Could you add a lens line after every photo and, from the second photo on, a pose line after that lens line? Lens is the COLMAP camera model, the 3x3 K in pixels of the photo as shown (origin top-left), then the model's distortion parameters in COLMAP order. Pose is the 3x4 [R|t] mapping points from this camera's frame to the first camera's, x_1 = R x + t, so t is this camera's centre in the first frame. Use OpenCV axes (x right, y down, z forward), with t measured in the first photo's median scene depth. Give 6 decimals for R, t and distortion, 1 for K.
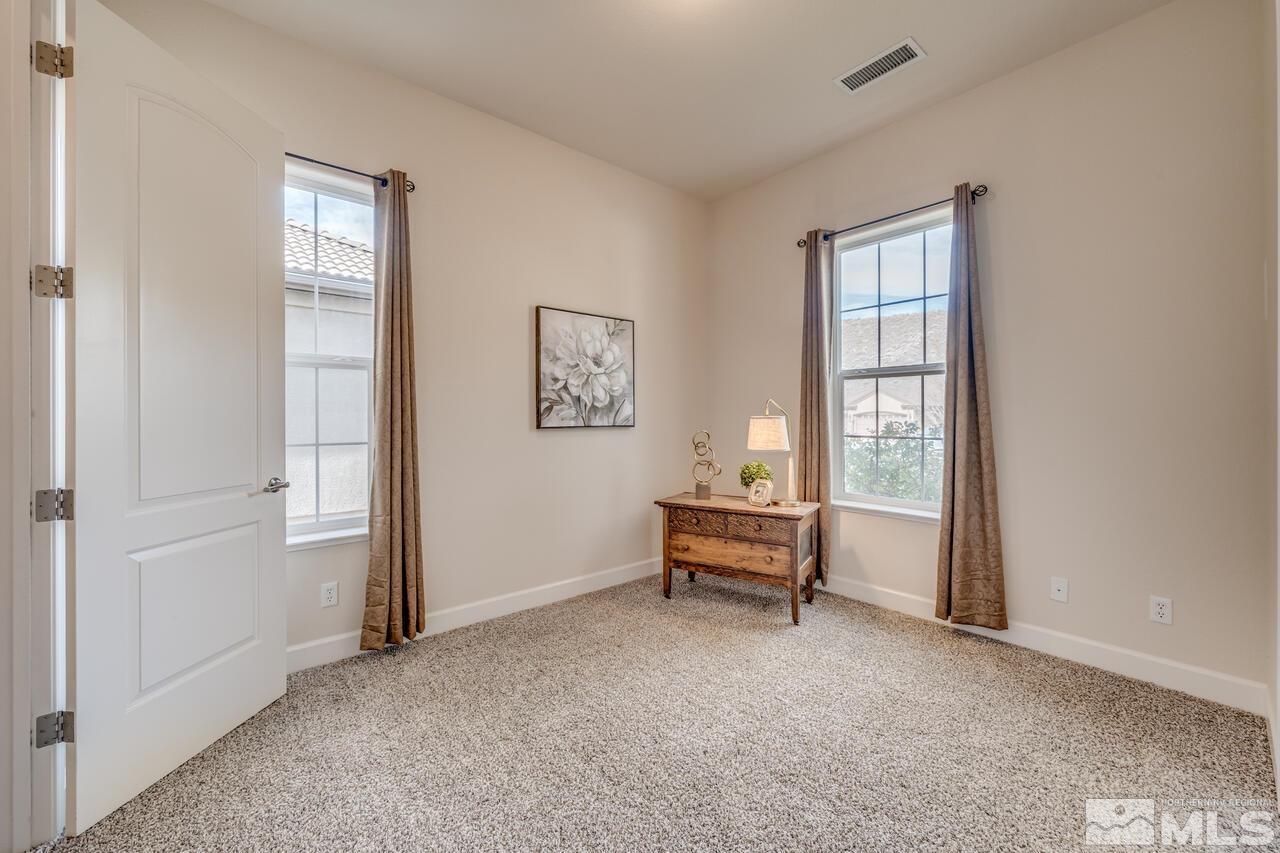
lens RADIAL K [[508.7, 0, 645.9], [0, 508.7, 423.4], [0, 0, 1]] dist [-0.002850, -0.000779]
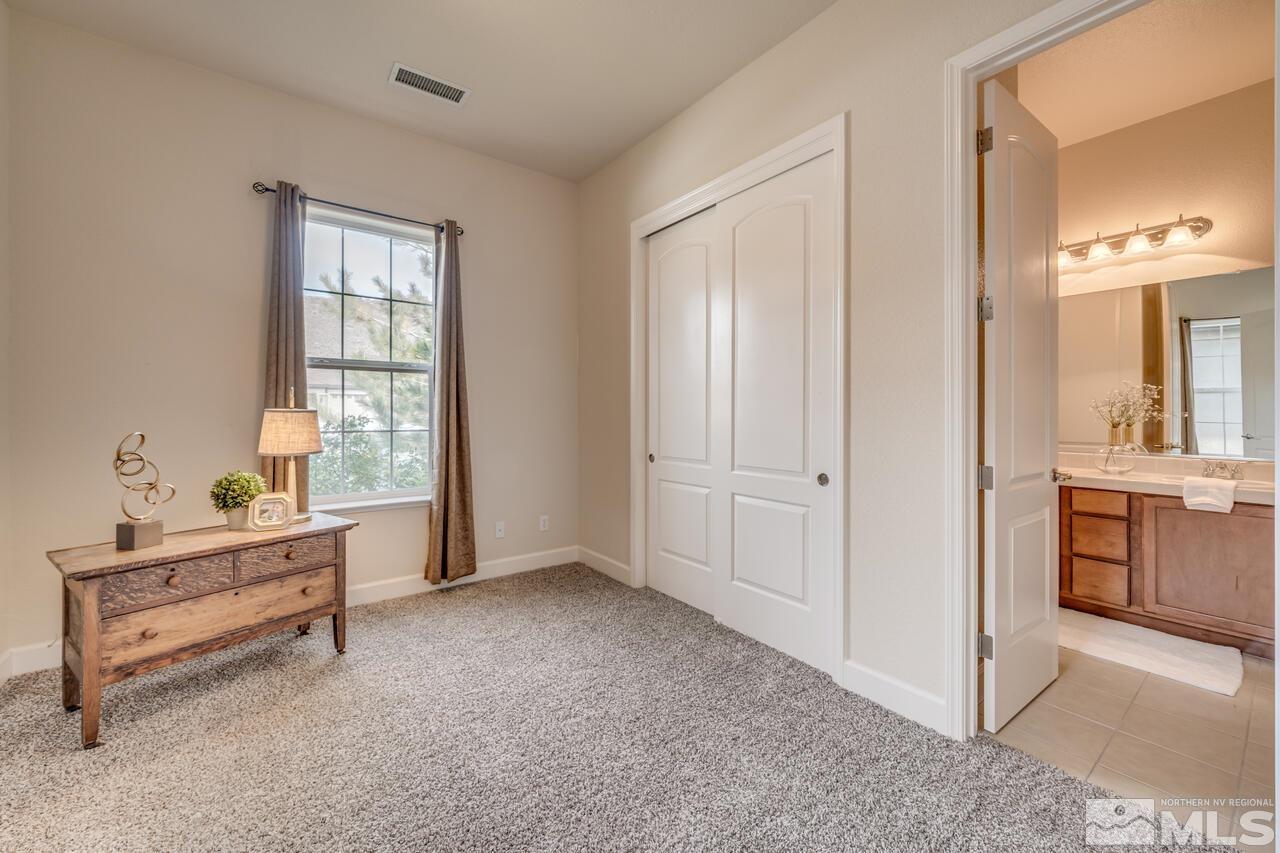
lens RADIAL K [[508.7, 0, 636.0], [0, 508.7, 417.1], [0, 0, 1]] dist [-0.002850, -0.000779]
pose [[0.046037, -0.008182, 0.998906, -0.509276], [0.011722, 0.999902, 0.007650, -0.001872], [-0.998871, 0.011357, 0.046129, 0.443850]]
